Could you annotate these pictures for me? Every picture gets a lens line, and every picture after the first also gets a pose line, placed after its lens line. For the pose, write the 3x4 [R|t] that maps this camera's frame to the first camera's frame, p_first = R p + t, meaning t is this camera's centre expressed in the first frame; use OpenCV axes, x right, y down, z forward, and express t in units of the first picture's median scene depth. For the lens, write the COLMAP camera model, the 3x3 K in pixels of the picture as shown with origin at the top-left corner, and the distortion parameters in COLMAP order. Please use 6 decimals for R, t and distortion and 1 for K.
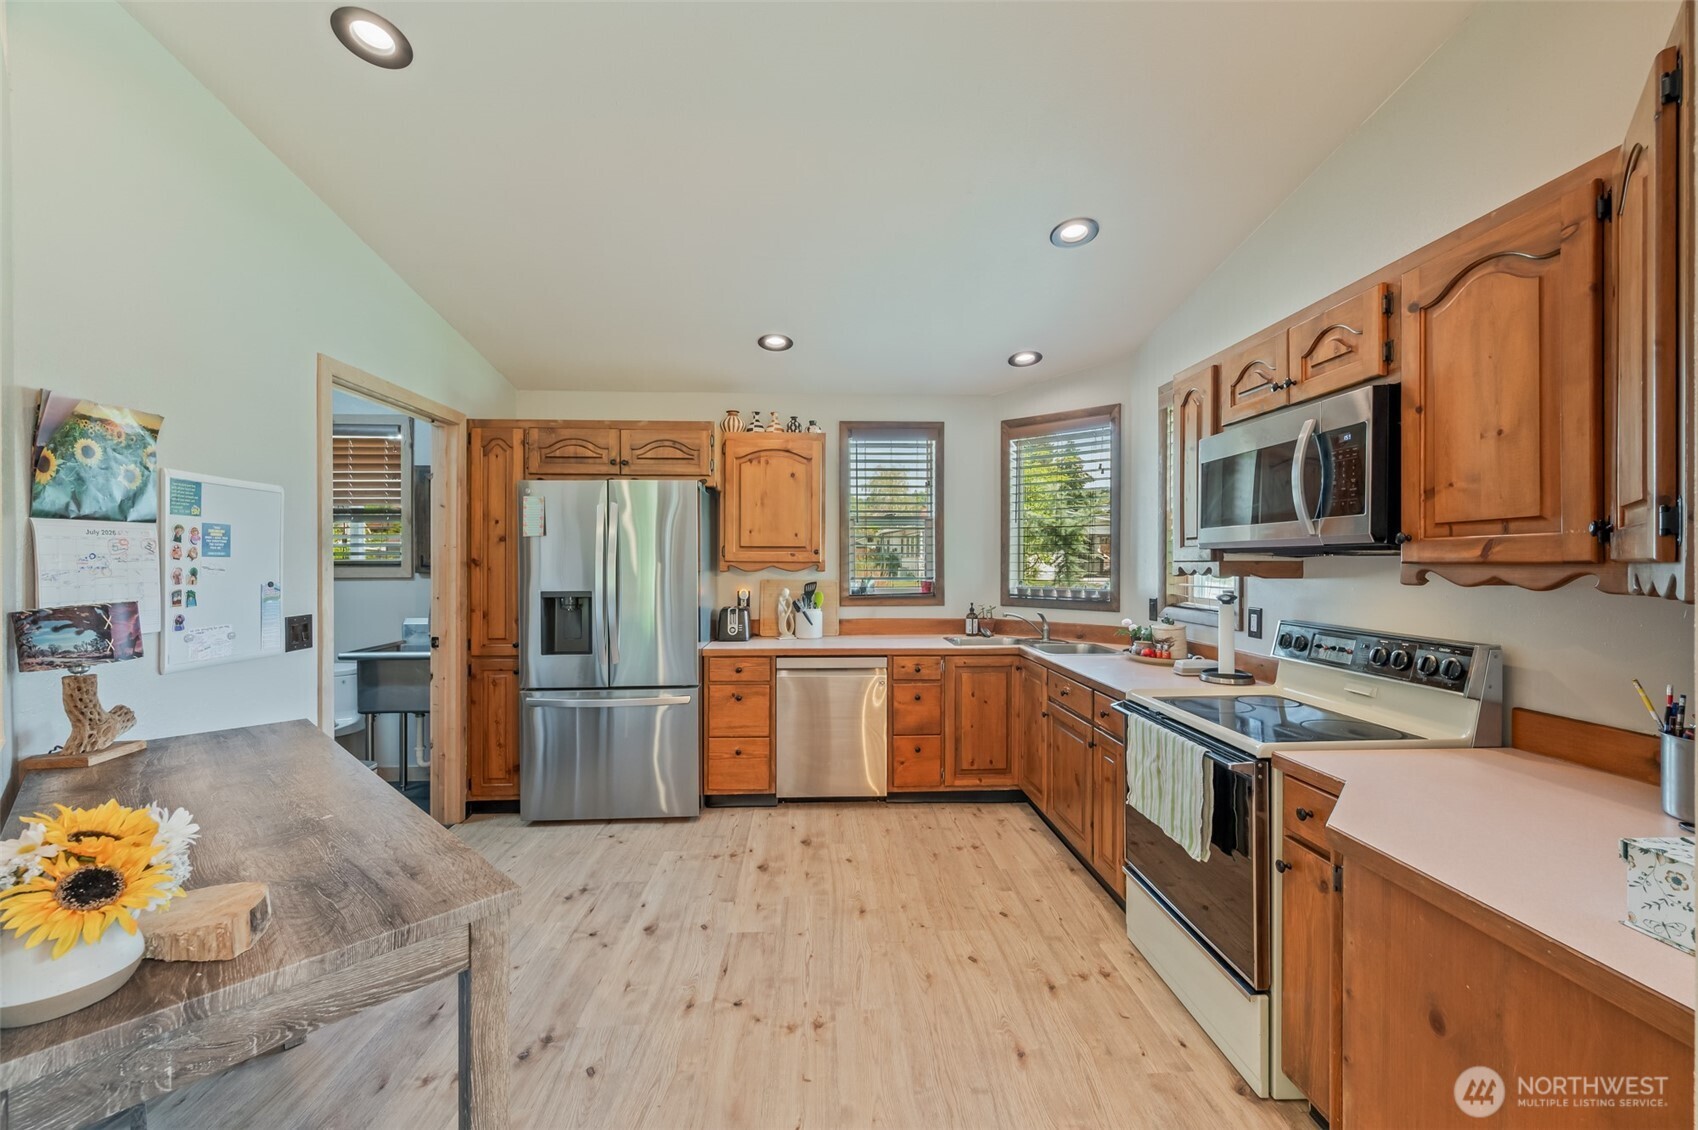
lens RADIAL K [[680.6, 0, 837.4], [0, 680.6, 557.3], [0, 0, 1]] dist [0.002652, 0.000198]
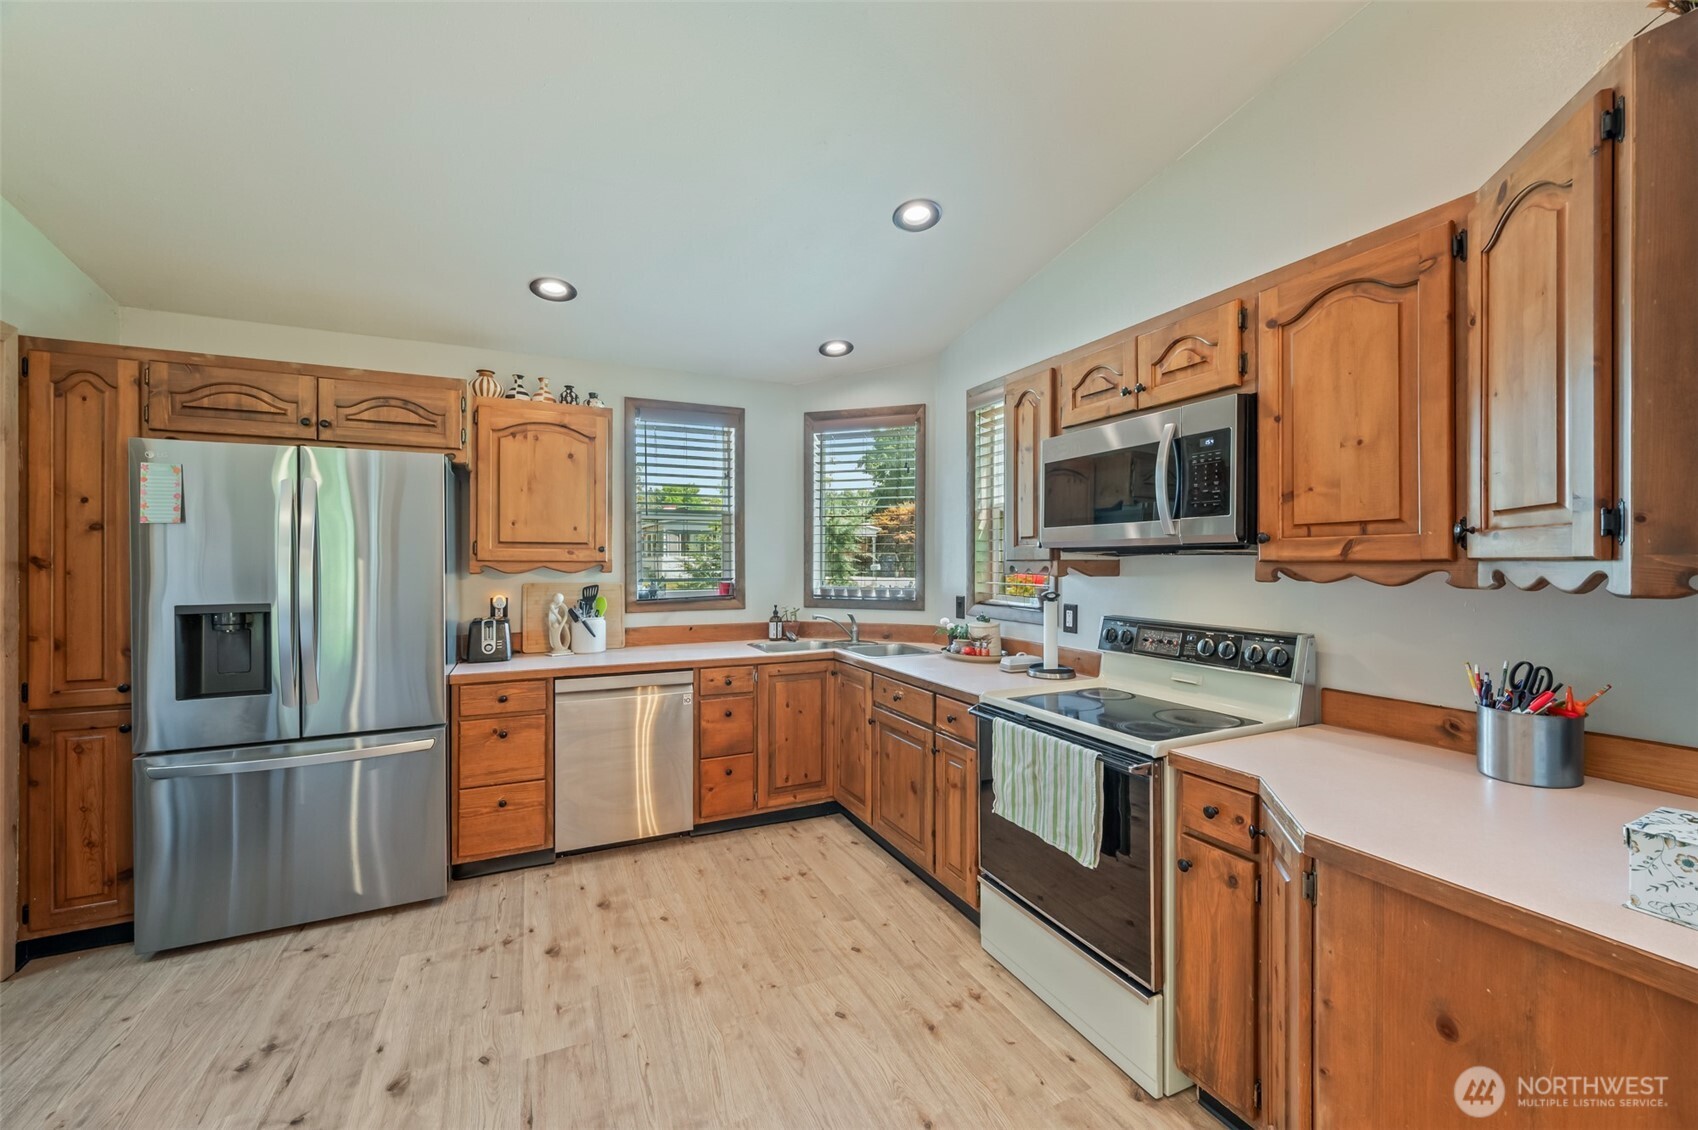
lens RADIAL K [[680.6, 0, 848.3], [0, 680.6, 557.7], [0, 0, 1]] dist [0.002652, 0.000198]
pose [[0.921331, 0.000789, 0.388779, -0.115238], [-0.001405, 0.999998, 0.001299, 0.001306], [-0.388777, -0.001743, 0.921330, 0.165676]]
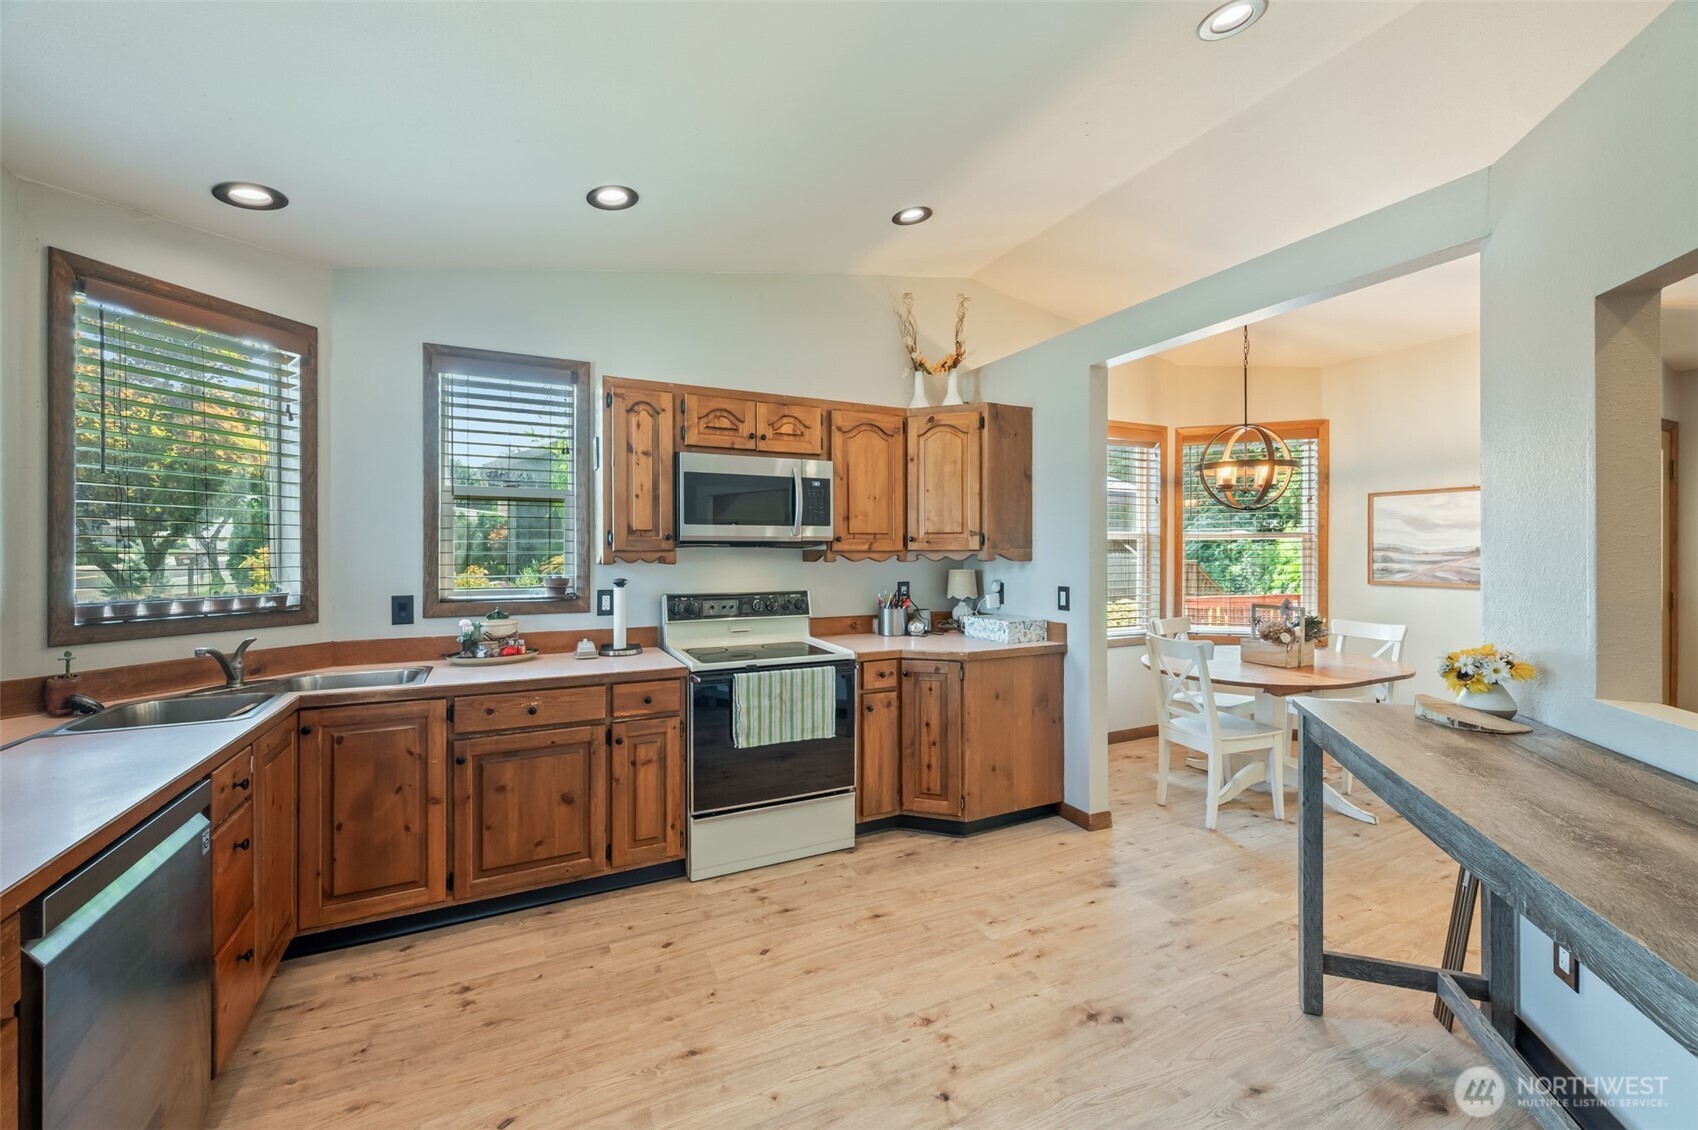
lens RADIAL K [[680.6, 0, 853.2], [0, 680.6, 549.9], [0, 0, 1]] dist [0.002652, 0.000198]
pose [[-0.418848, 0.004685, 0.908044, -0.653790], [-0.003500, 0.999971, -0.006774, 0.011184], [-0.908050, -0.006015, -0.418819, 1.125574]]
